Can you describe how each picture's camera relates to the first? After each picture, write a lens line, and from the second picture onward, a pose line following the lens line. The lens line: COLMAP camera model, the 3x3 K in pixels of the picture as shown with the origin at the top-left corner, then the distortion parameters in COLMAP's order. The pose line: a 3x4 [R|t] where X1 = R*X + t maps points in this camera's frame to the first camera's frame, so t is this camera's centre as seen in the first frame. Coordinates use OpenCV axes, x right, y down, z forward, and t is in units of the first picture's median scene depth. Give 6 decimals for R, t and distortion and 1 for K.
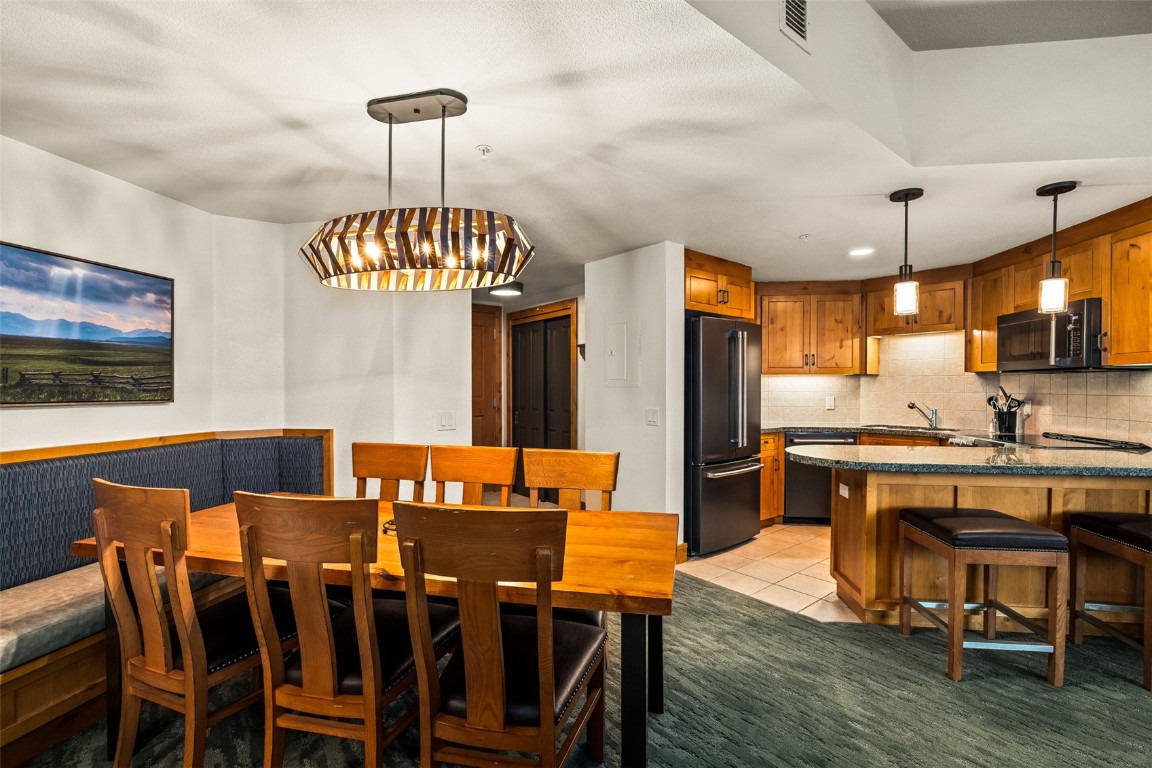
lens RADIAL K [[522.7, 0, 571.0], [0, 522.7, 394.7], [0, 0, 1]] dist [-0.002056, -0.000342]
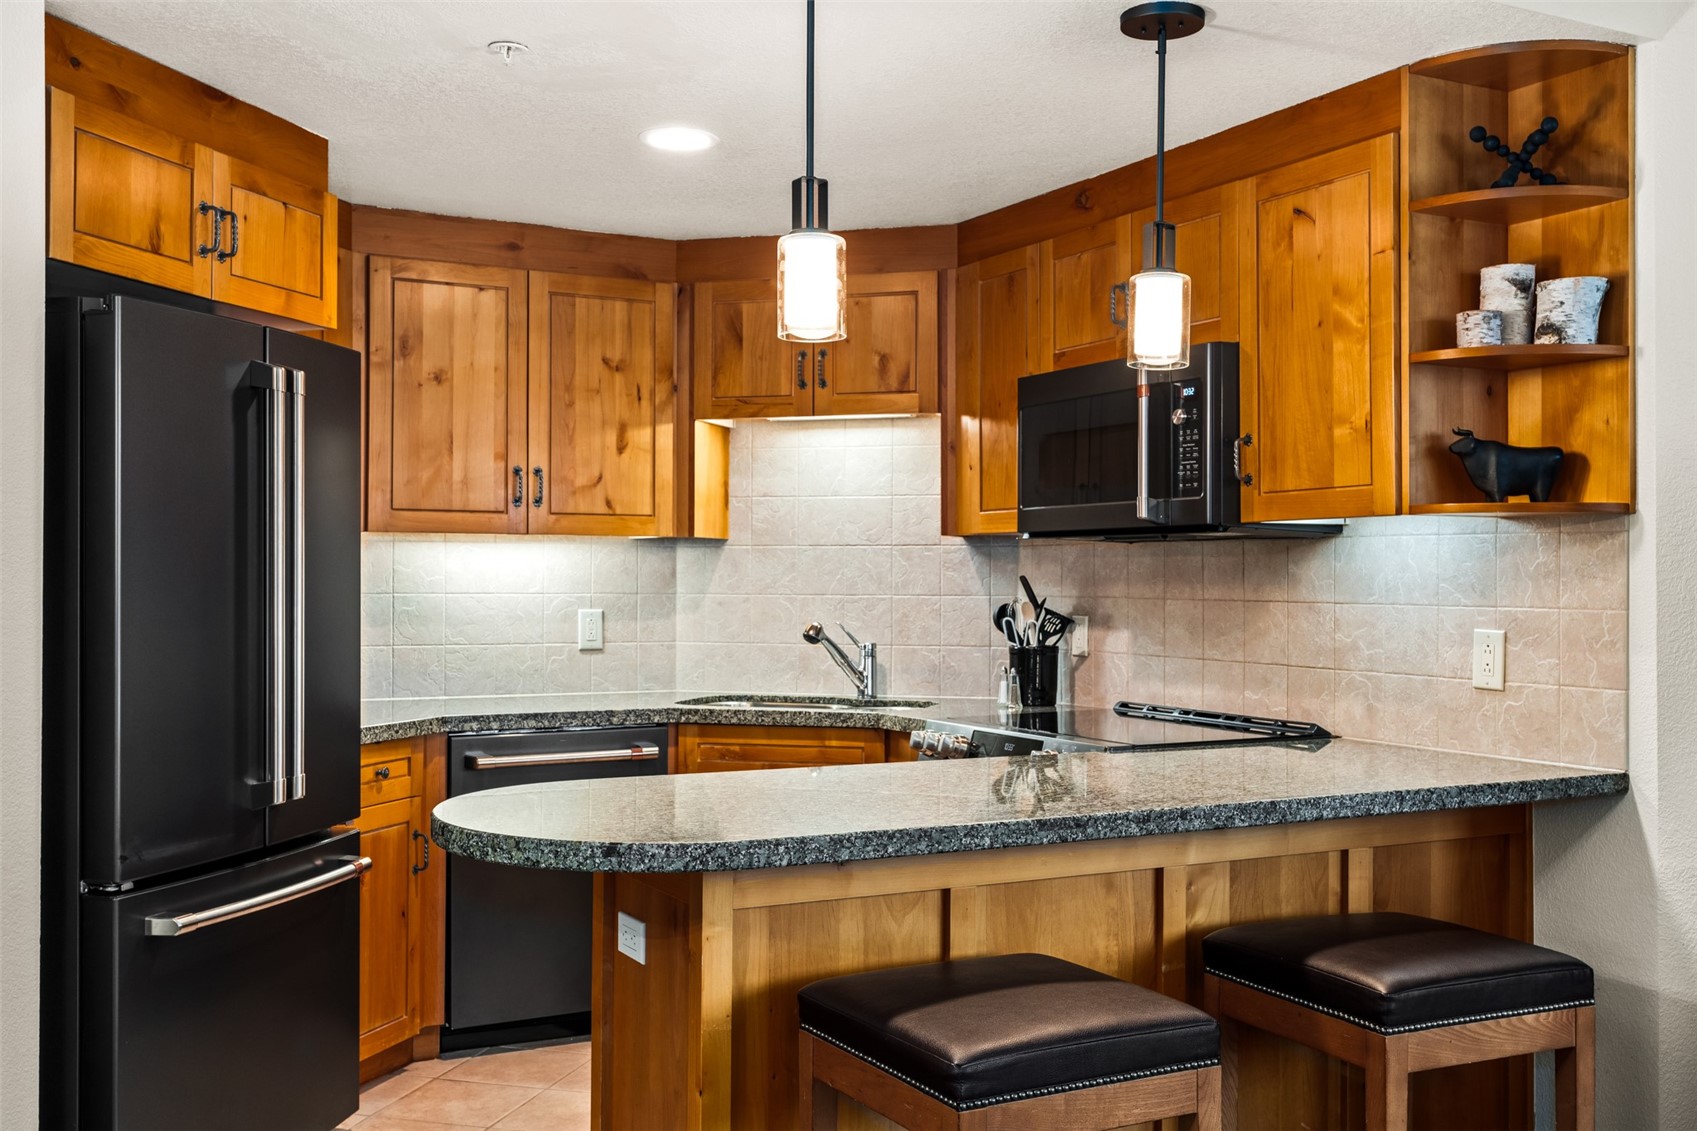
lens RADIAL K [[1681.5, 0, 848.5], [0, 1681.5, 565.5], [0, 0, 1]] dist [0.005802, 0.005352]
pose [[0.819310, 0.006315, 0.573316, 0.075619], [0.006210, 0.999783, -0.019886, -0.001772], [-0.573317, 0.019853, 0.819093, 0.144541]]
